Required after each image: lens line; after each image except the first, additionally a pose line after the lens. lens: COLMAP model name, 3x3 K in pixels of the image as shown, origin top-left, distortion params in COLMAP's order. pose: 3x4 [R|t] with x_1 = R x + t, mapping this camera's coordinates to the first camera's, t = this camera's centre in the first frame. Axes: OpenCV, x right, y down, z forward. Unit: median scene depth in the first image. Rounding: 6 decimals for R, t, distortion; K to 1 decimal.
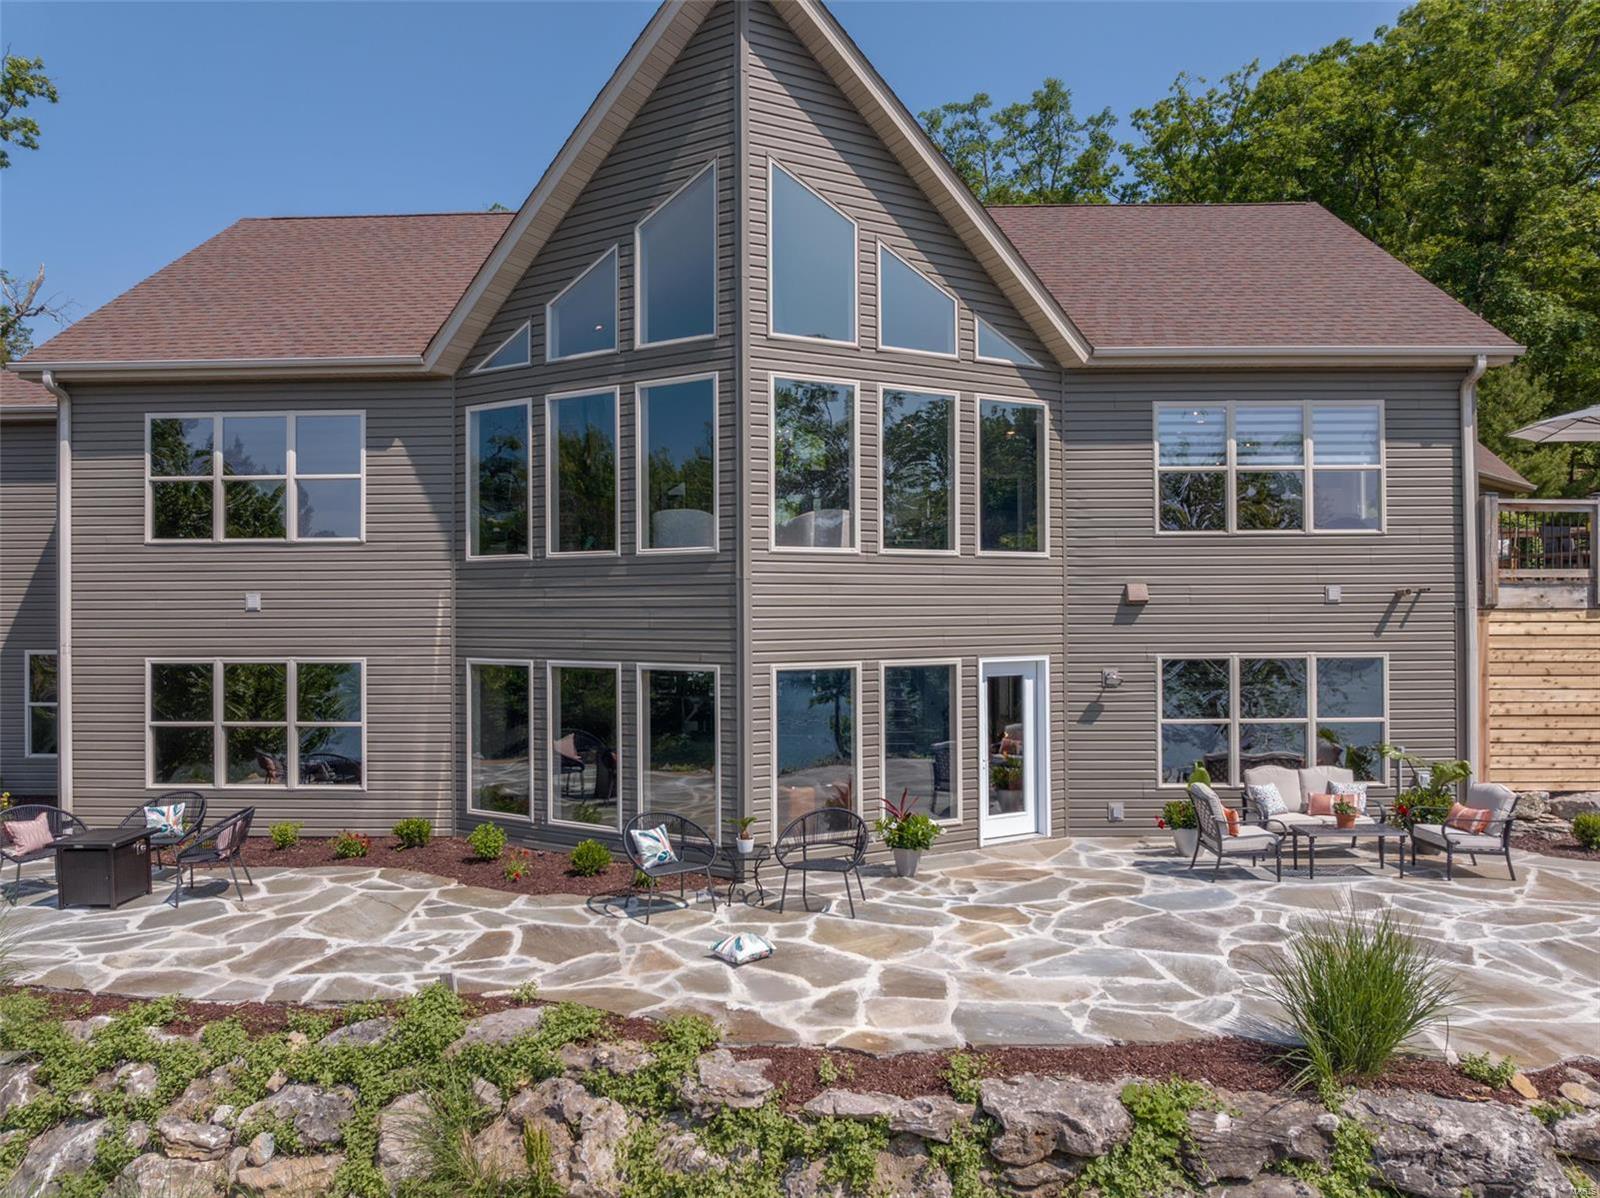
lens RADIAL K [[1127.1, 0, 798.3], [0, 1127.1, 594.3], [0, 0, 1]] dist [-0.042635, 0.009036]
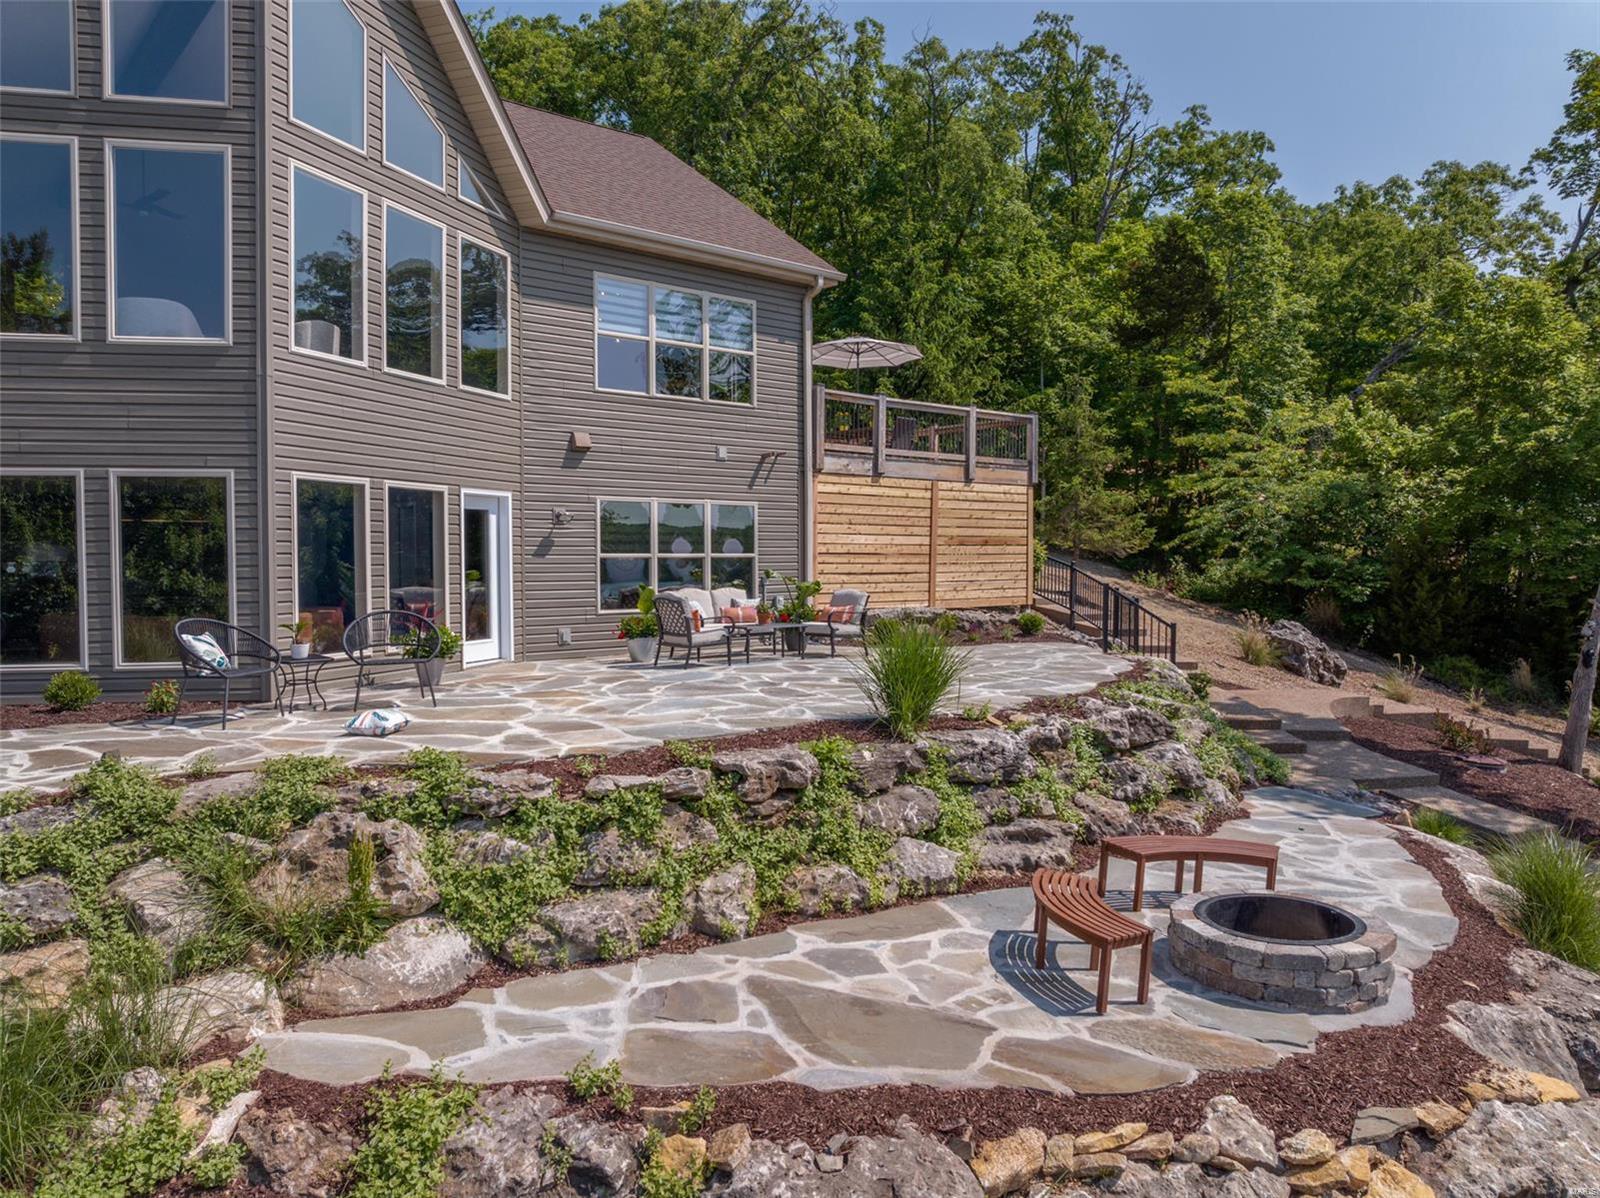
lens RADIAL K [[1127.1, 0, 804.0], [0, 1127.1, 595.3], [0, 0, 1]] dist [-0.042635, 0.009036]
pose [[0.740846, -0.018016, 0.671433, -0.299612], [-0.009246, 0.999272, 0.037015, 0.113301], [-0.671611, -0.033630, 0.740140, 0.016114]]
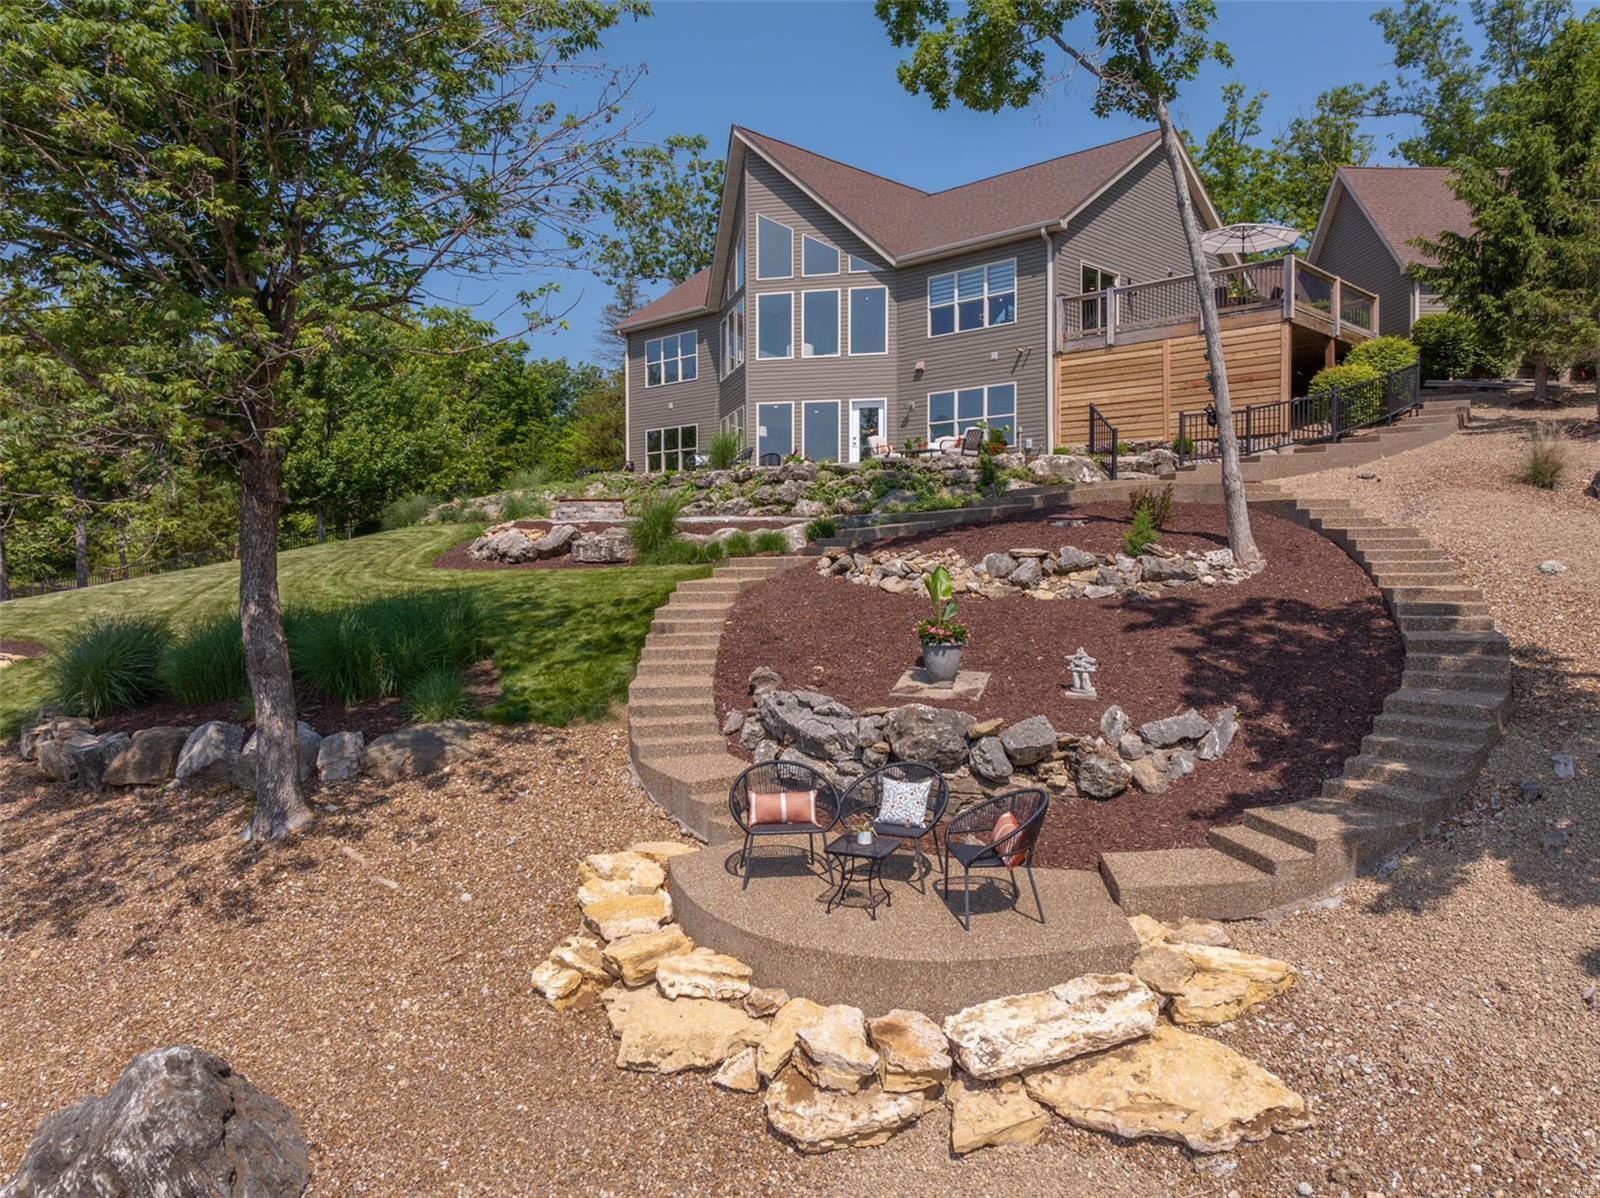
lens RADIAL K [[1127.1, 0, 804.2], [0, 1127.1, 606.2], [0, 0, 1]] dist [-0.042635, 0.009036]
pose [[0.716021, 0.037752, -0.697057, 1.756296], [0.002873, 0.998369, 0.057022, 0.355351], [0.698072, -0.042831, 0.714745, -0.786021]]
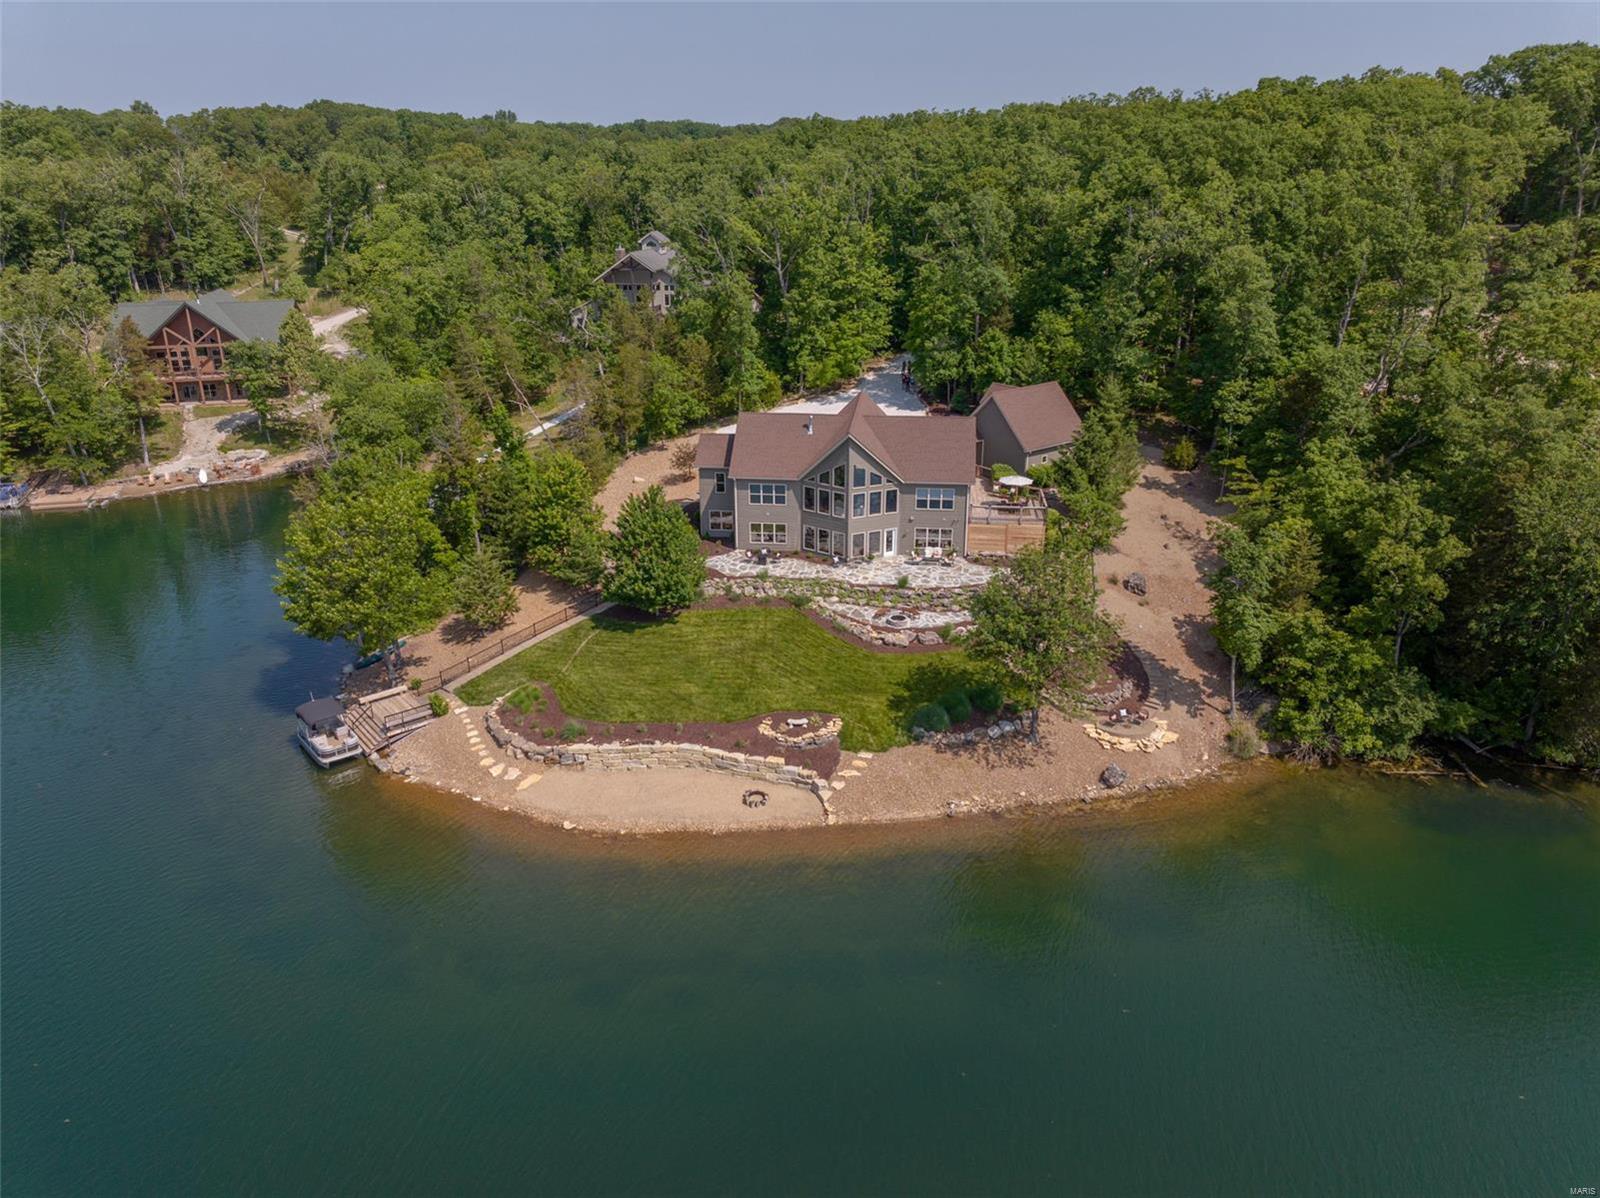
lens RADIAL K [[1127.1, 0, 803.8], [0, 1127.1, 599.8], [0, 0, 1]] dist [-0.042635, 0.009036]
pose [[0.996558, 0.035150, -0.075079, 0.196960], [-0.004381, 0.926725, 0.375715, -1.973515], [0.082784, -0.374092, 0.923689, -5.104218]]
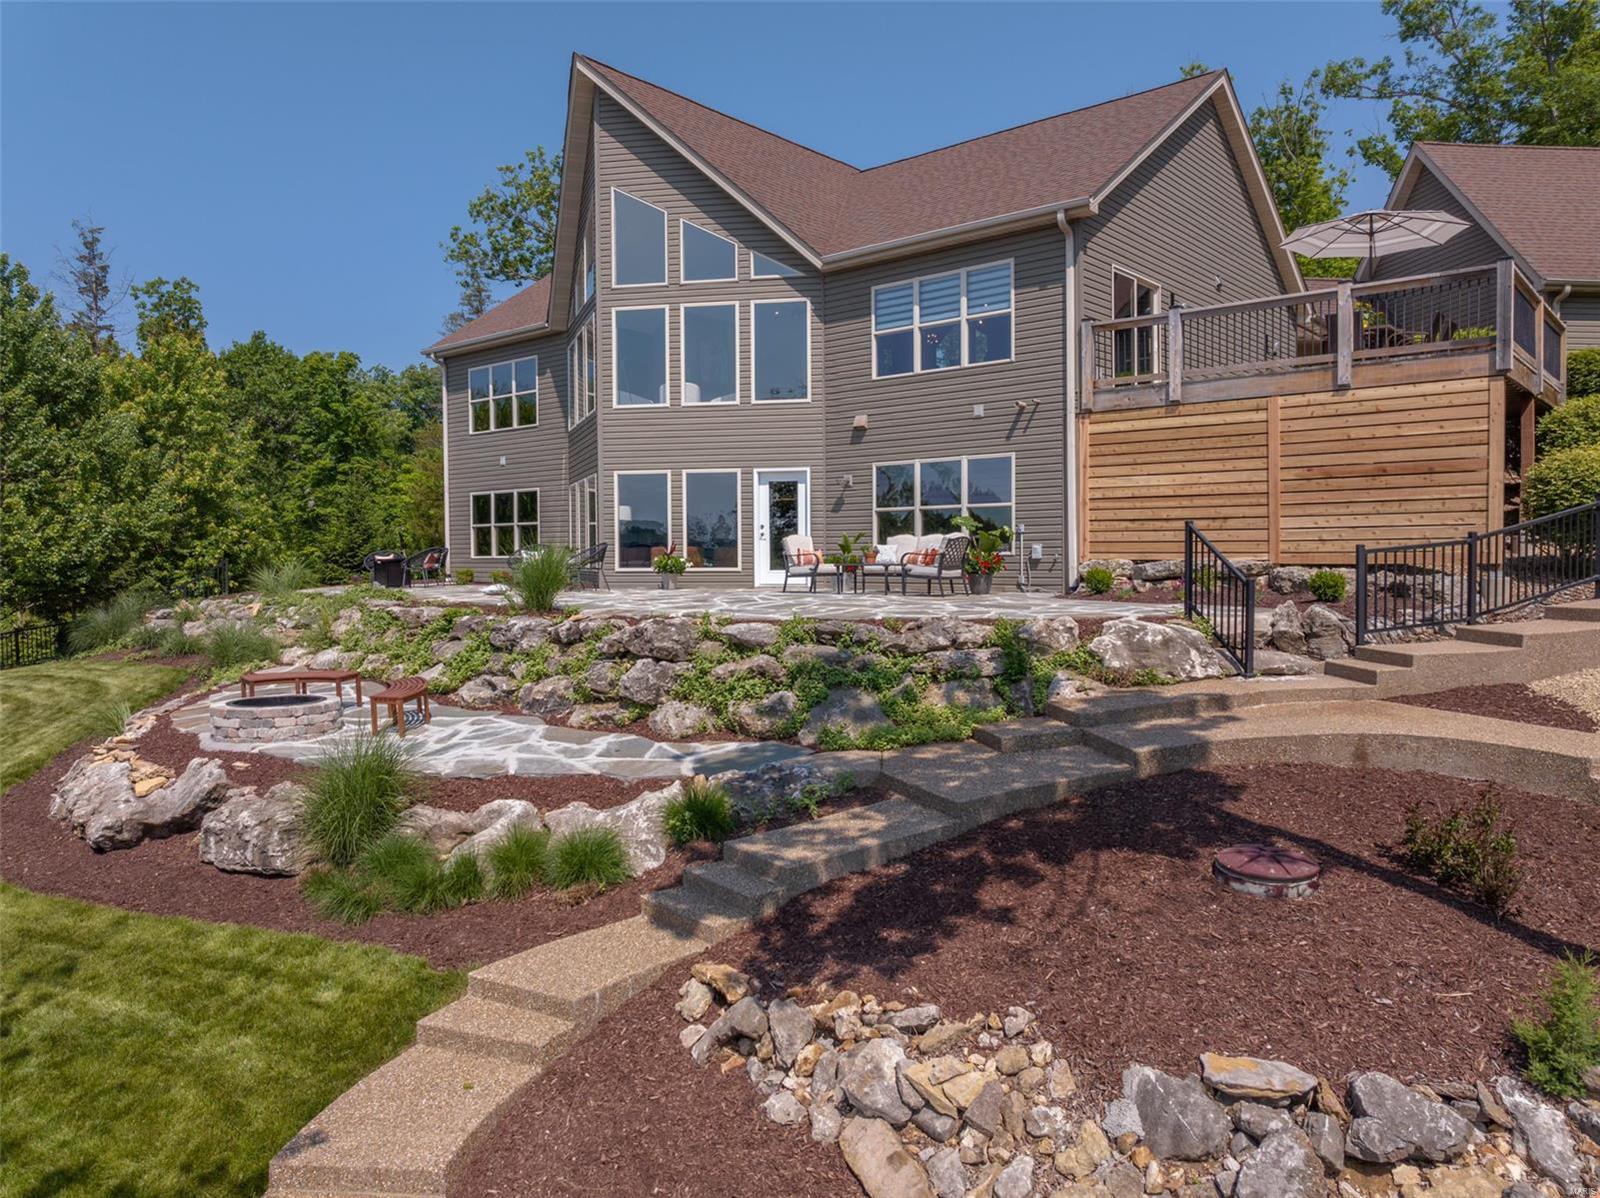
lens RADIAL K [[1127.1, 0, 805.1], [0, 1127.1, 600.6], [0, 0, 1]] dist [-0.042635, 0.009036]
pose [[0.772212, 0.026069, -0.634829, 1.217551], [0.008579, 0.998639, 0.051445, 0.160177], [0.635307, -0.045173, 0.770938, -0.185243]]
